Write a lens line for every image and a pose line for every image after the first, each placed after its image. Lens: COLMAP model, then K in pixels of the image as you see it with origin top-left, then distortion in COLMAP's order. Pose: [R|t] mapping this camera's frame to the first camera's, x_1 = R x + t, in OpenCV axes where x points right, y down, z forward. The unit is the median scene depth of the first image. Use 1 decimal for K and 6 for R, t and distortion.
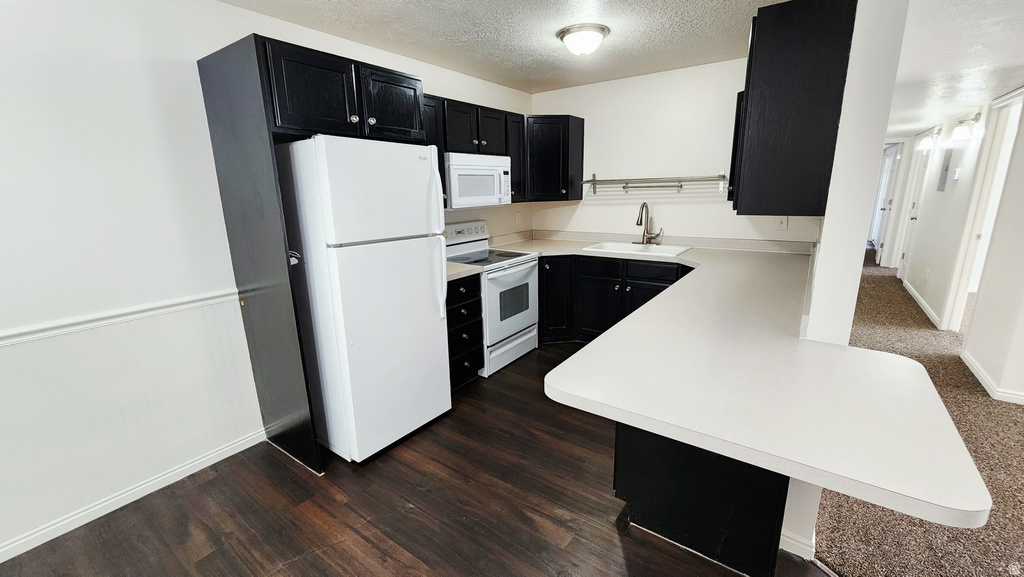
lens RADIAL K [[415.6, 0, 511.0], [0, 415.6, 289.6], [0, 0, 1]] dist [0.002190, -0.000003]
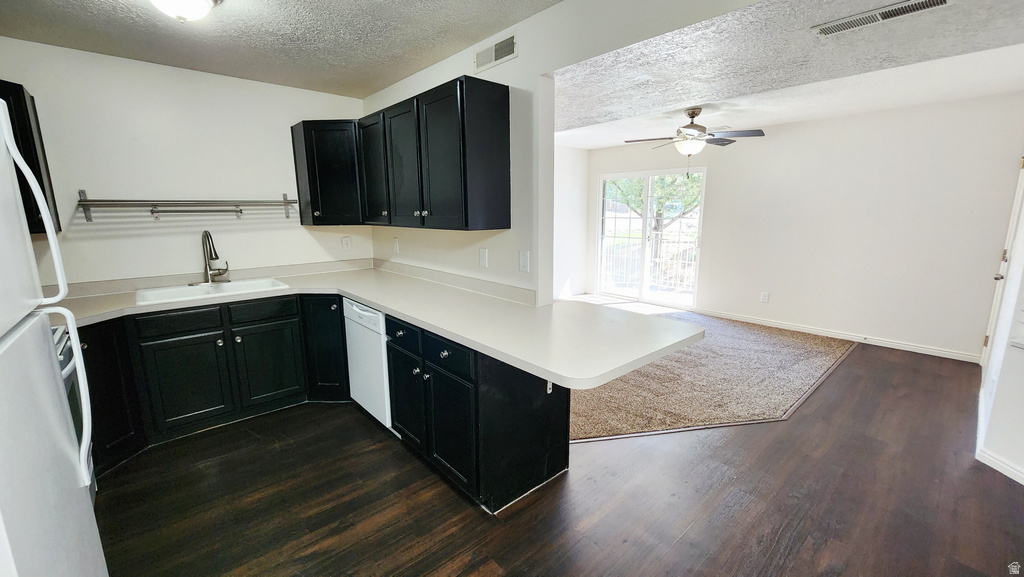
lens RADIAL K [[415.6, 0, 512.0], [0, 415.6, 286.8], [0, 0, 1]] dist [0.002190, -0.000003]
pose [[0.220936, -0.157377, 0.962507, -0.310015], [0.238011, 0.965756, 0.103275, -0.050126], [-0.945800, 0.206270, 0.250828, 0.274347]]
